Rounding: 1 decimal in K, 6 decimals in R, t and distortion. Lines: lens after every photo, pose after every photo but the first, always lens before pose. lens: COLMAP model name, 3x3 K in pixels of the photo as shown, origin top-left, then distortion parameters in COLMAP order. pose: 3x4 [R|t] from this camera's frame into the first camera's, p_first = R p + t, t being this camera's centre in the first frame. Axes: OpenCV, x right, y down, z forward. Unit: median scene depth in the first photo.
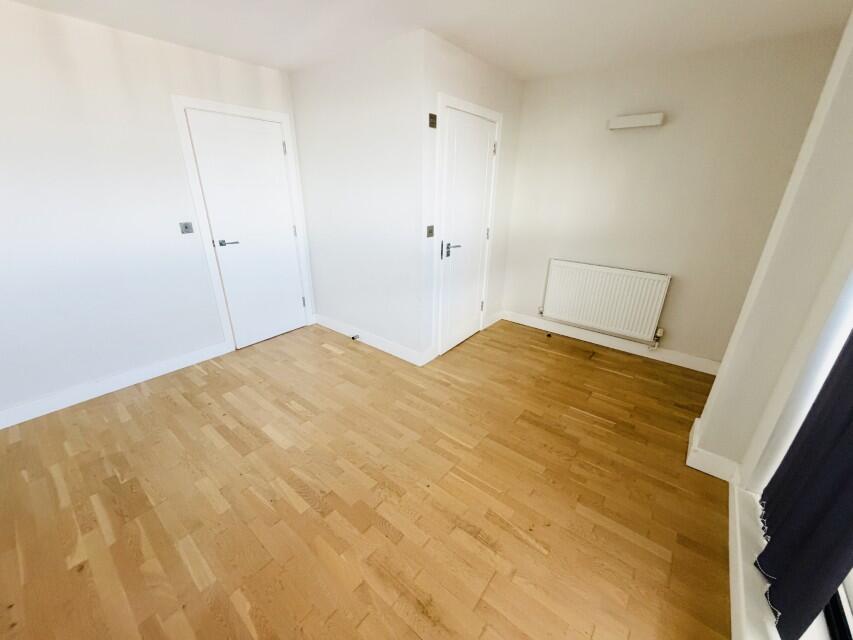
lens RADIAL K [[339.6, 0, 423.2], [0, 339.6, 319.2], [0, 0, 1]] dist [-0.000912, 0.000303]
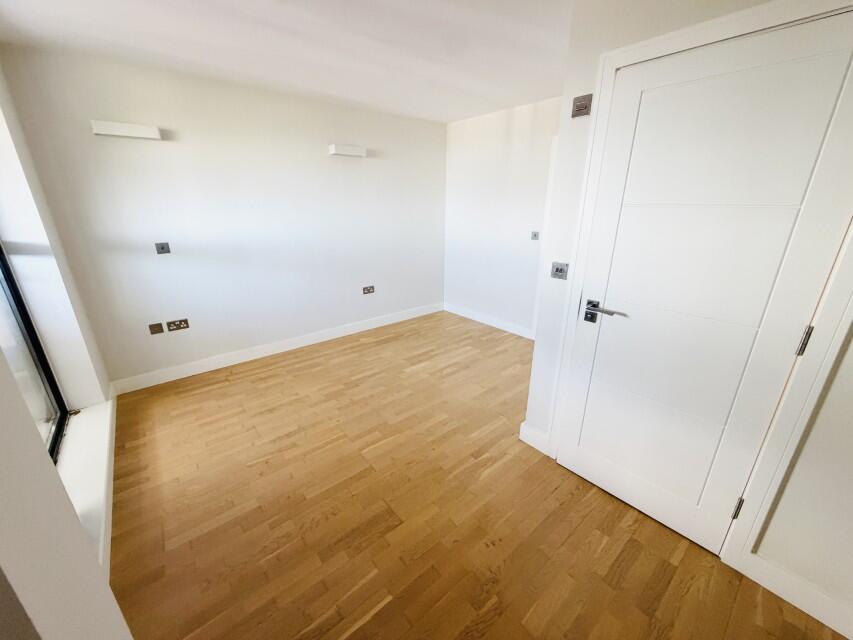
lens RADIAL K [[339.6, 0, 423.2], [0, 339.6, 319.2], [0, 0, 1]] dist [-0.000912, 0.000303]
pose [[-0.196001, 0.314257, -0.928884, 0.794999], [-0.360065, 0.858025, 0.366260, -0.351980], [0.912106, 0.406246, -0.055021, 0.894995]]
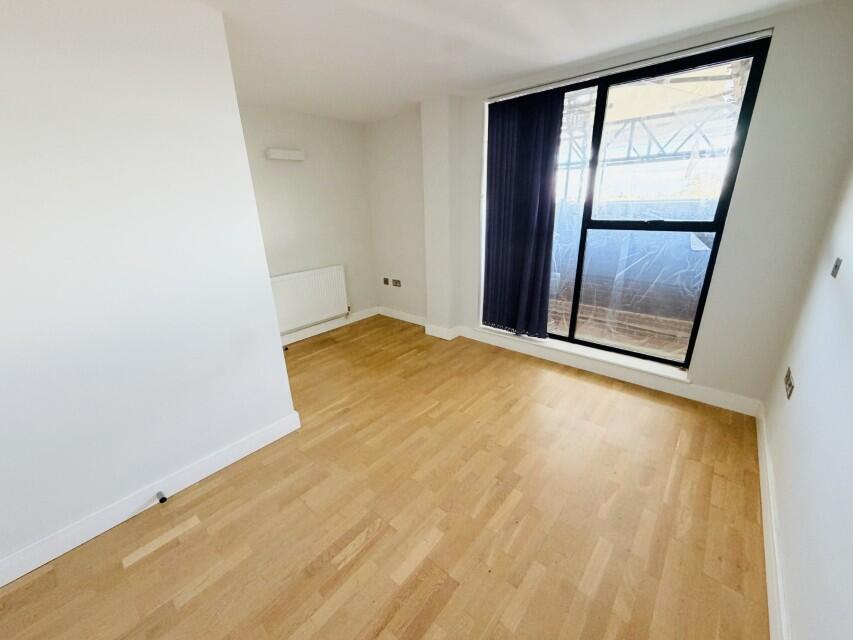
lens RADIAL K [[339.6, 0, 423.2], [0, 339.6, 319.2], [0, 0, 1]] dist [-0.000912, 0.000303]
pose [[0.039031, -0.339213, 0.939900, -0.818747], [0.395979, 0.868858, 0.297130, -0.256133], [-0.917430, 0.360583, 0.168233, 0.608178]]
